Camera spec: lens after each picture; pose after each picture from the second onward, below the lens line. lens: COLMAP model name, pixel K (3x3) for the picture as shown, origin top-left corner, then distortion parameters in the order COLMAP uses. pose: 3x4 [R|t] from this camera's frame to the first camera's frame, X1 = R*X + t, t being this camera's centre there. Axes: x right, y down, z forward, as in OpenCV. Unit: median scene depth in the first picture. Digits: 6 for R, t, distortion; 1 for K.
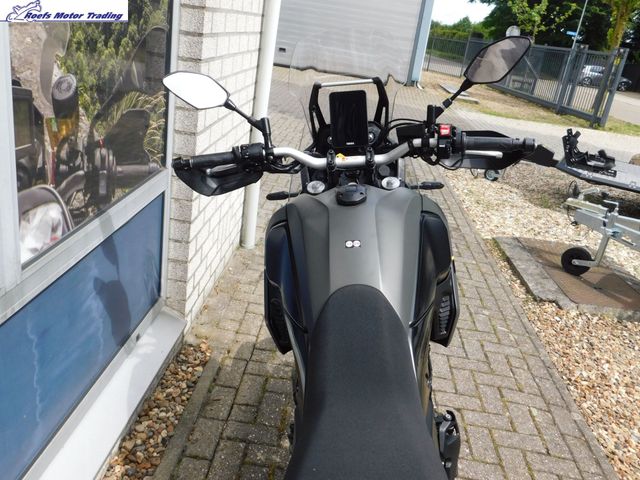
lens RADIAL K [[559.3, 0, 320.0], [0, 559.3, 240.0], [0, 0, 1]] dist [-0.001966, 0.001709]
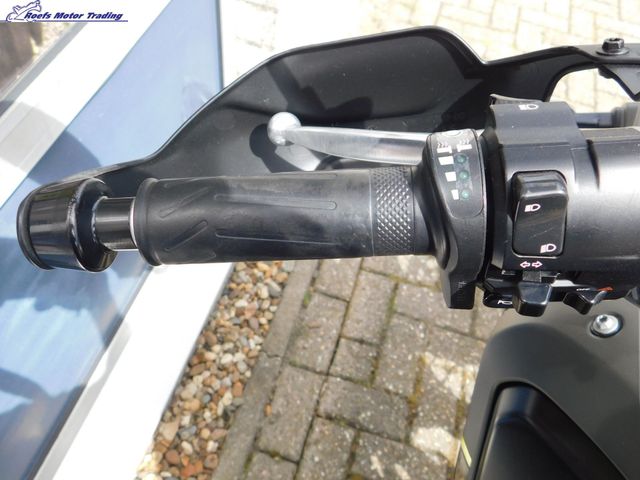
lens RADIAL K [[559.3, 0, 320.0], [0, 559.3, 240.0], [0, 0, 1]] dist [-0.001966, 0.001709]
pose [[0.976790, 0.156400, -0.146359, -0.111296], [-0.052593, 0.837478, 0.543934, -0.145357], [0.207644, -0.523612, 0.826265, 0.583449]]
